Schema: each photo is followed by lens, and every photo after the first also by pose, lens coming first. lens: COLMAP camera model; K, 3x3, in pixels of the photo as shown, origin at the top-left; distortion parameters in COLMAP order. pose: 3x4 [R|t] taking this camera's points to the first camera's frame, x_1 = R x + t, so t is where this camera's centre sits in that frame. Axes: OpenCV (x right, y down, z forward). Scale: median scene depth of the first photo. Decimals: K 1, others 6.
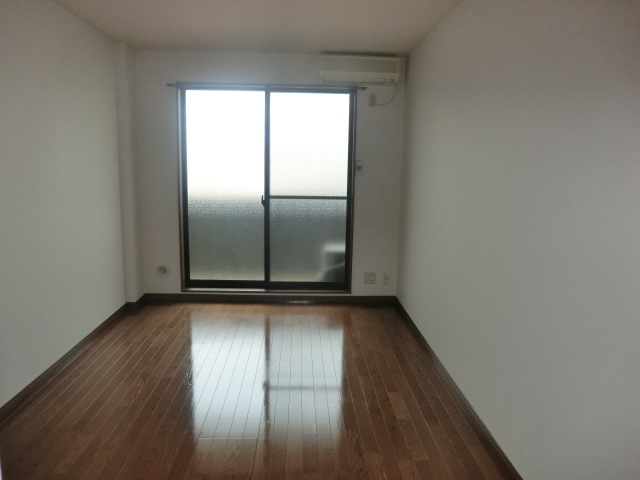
lens RADIAL K [[457.2, 0, 320.8], [0, 457.2, 234.6], [0, 0, 1]] dist [-0.064833, 0.057265]
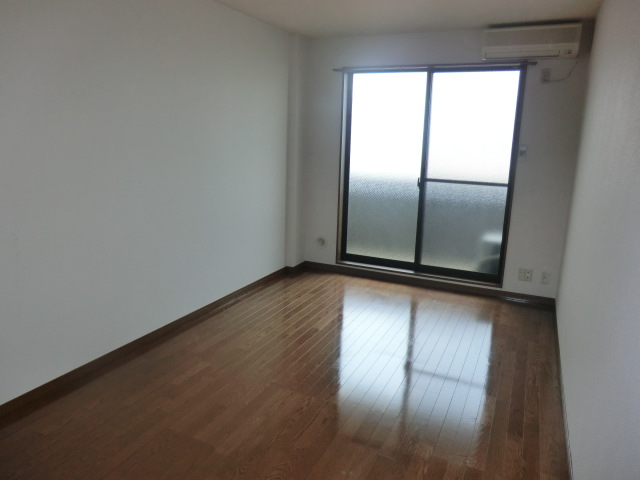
lens RADIAL K [[457.2, 0, 321.4], [0, 457.2, 234.9], [0, 0, 1]] dist [-0.064833, 0.057265]
pose [[0.891049, 0.101600, -0.442389, 0.138758], [-0.084098, 0.994706, 0.059058, -0.002661], [0.446048, -0.015419, 0.894876, 0.013809]]
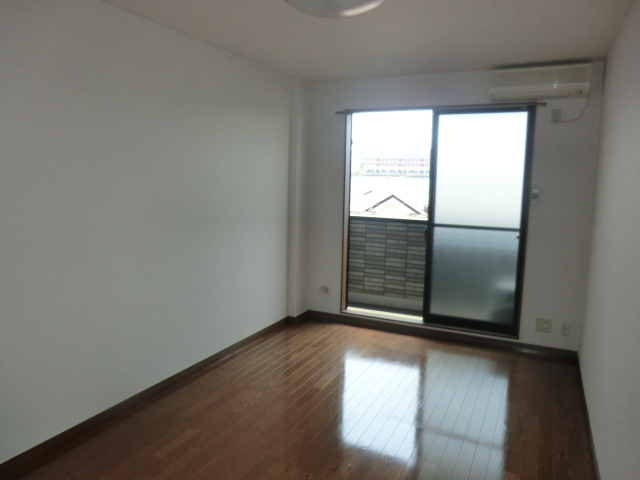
lens RADIAL K [[457.2, 0, 320.2], [0, 457.2, 240.0], [0, 0, 1]] dist [-0.064833, 0.057265]
pose [[0.882203, 0.059663, -0.467075, 0.126698], [-0.077272, 0.996836, -0.018618, -0.015392], [0.464486, 0.052517, 0.884022, 0.060297]]
